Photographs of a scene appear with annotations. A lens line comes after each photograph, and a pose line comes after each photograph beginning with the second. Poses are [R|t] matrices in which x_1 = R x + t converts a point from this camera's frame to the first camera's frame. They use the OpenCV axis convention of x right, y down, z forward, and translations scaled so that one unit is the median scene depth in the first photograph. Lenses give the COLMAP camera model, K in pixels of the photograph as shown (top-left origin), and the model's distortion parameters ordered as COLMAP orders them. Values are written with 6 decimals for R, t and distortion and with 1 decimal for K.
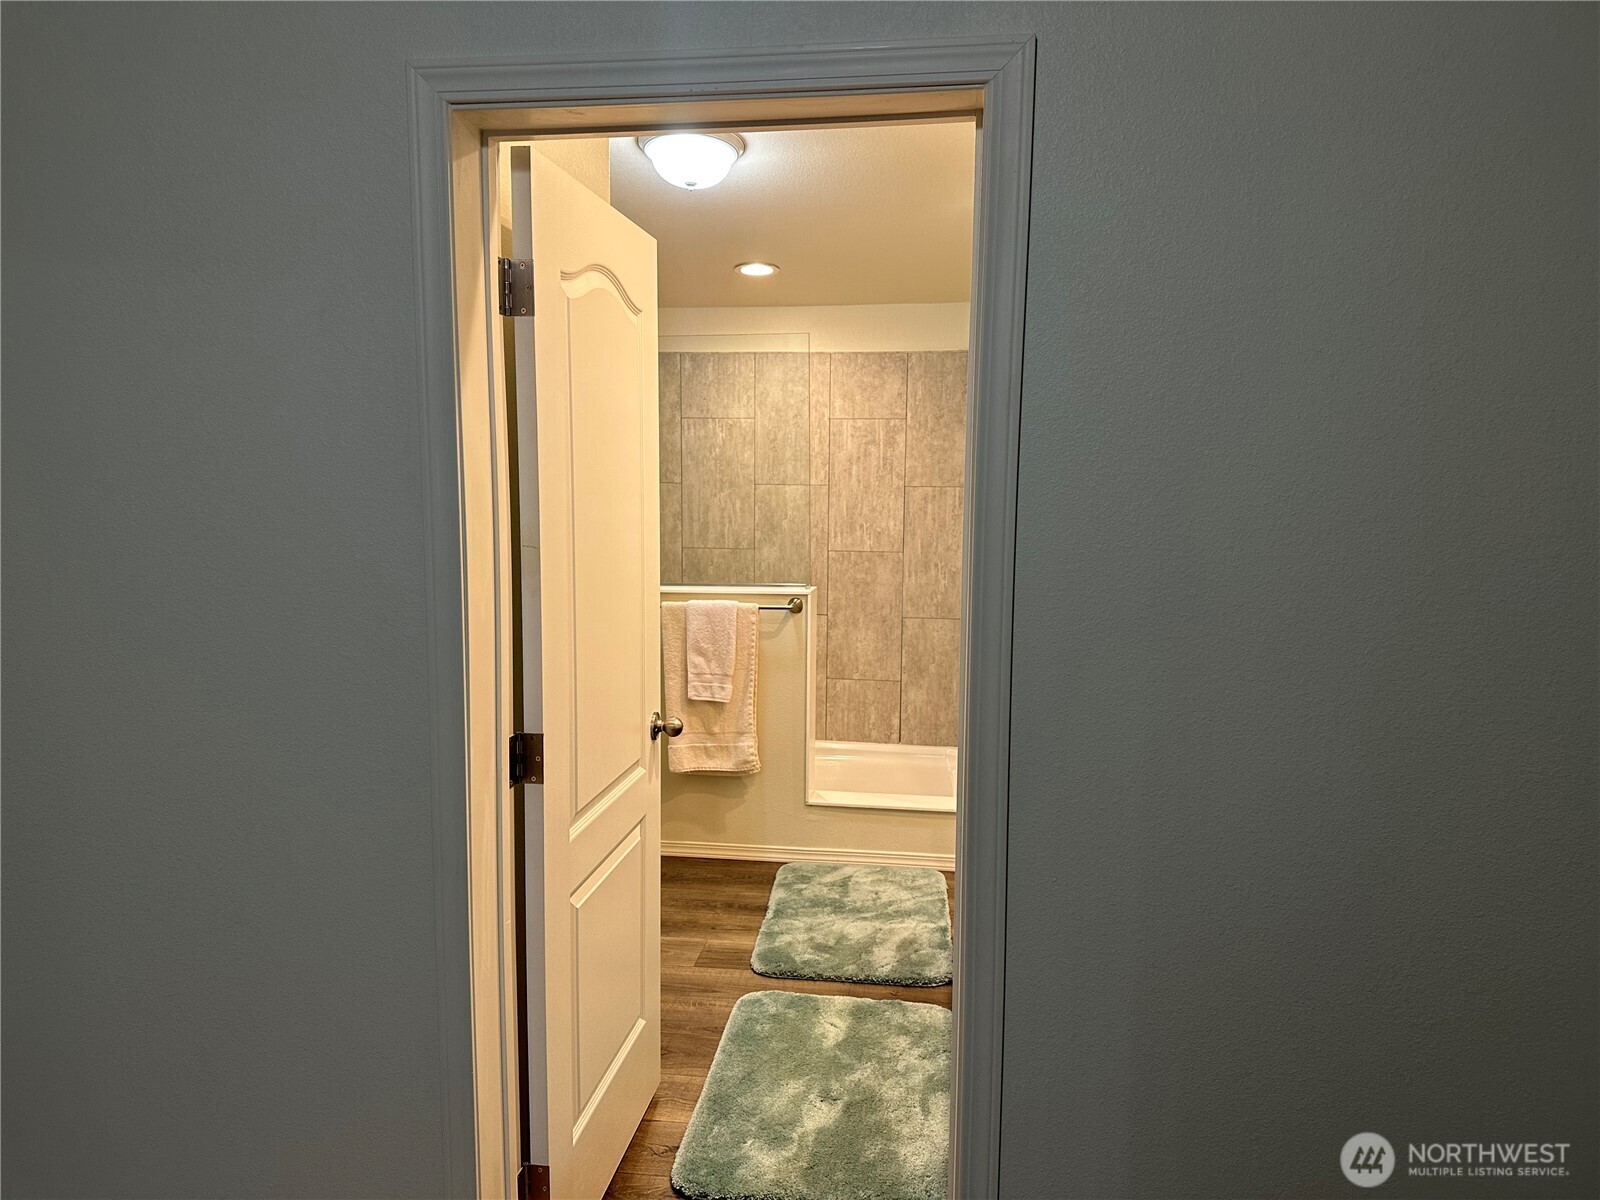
lens RADIAL K [[1113.9, 0, 811.7], [0, 1113.9, 607.1], [0, 0, 1]] dist [0.094139, -0.139214]
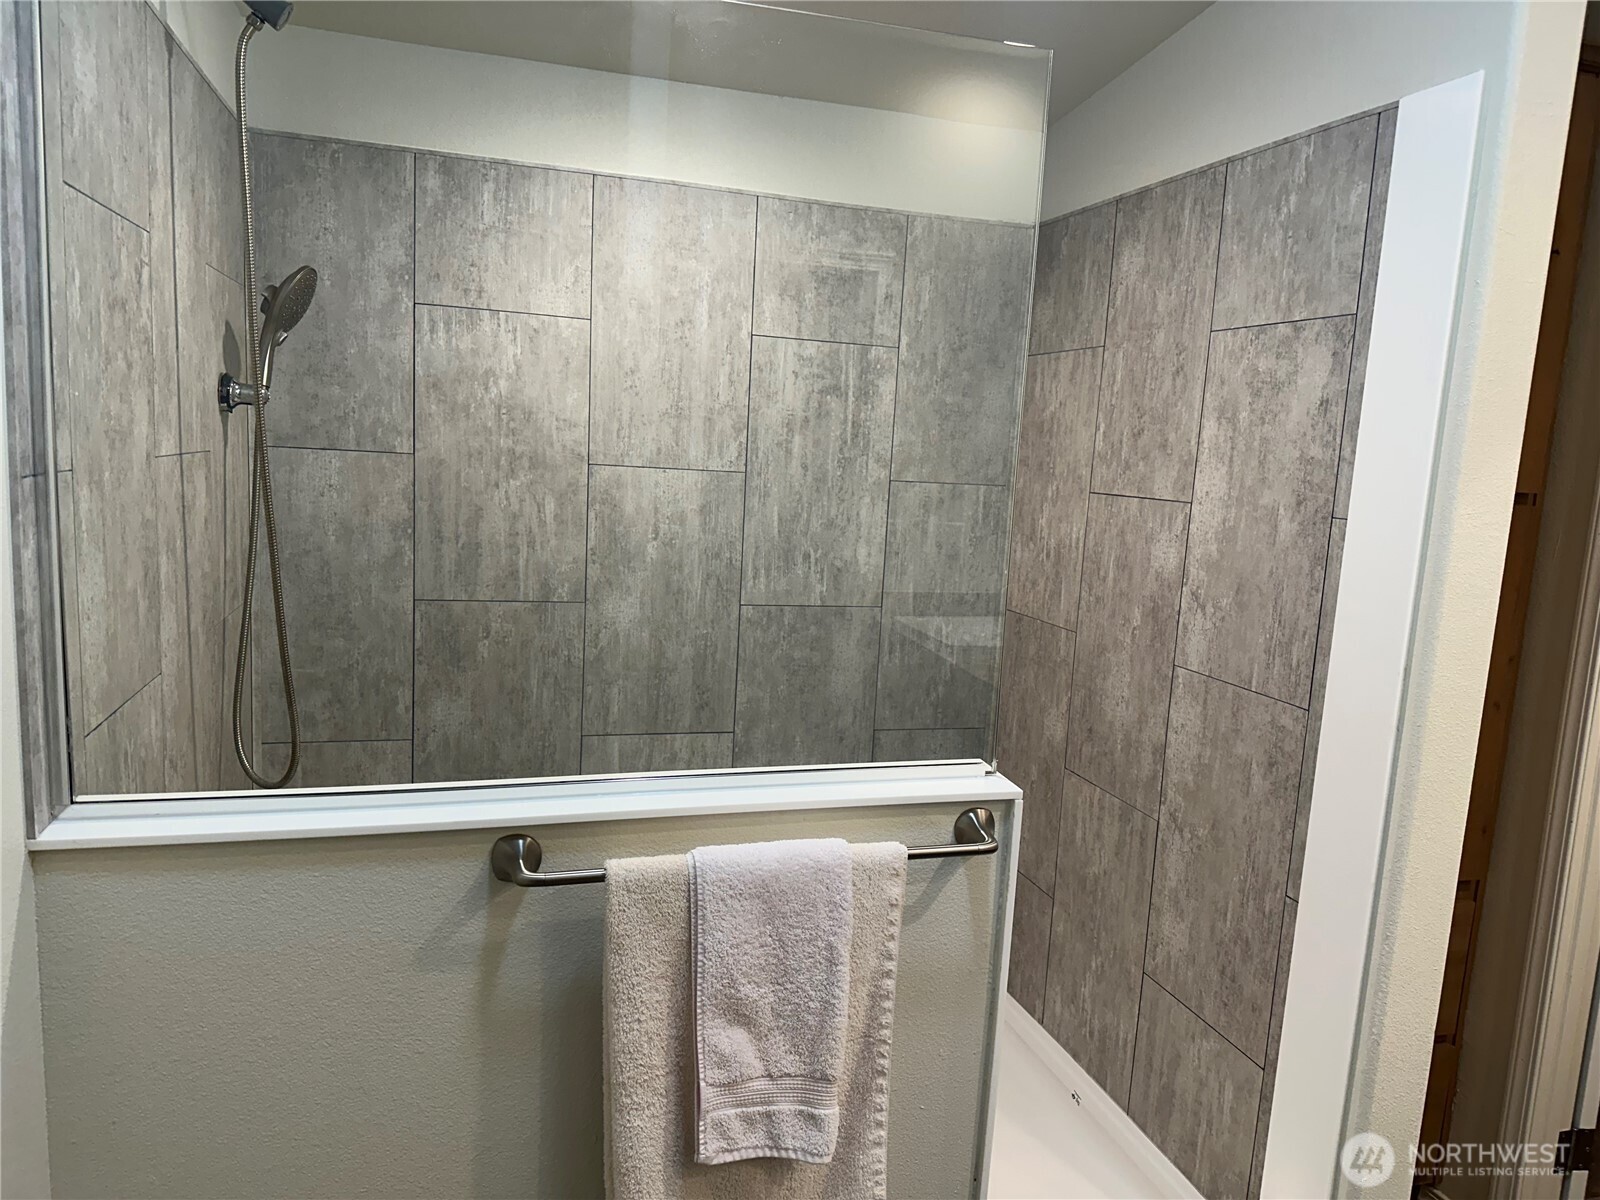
lens RADIAL K [[1113.9, 0, 811.7], [0, 1113.9, 607.1], [0, 0, 1]] dist [0.094139, -0.139214]
pose [[0.907037, -0.017412, 0.420691, -0.165577], [0.002954, 0.999383, 0.034995, -0.067438], [-0.421041, -0.030499, 0.906529, 0.543011]]
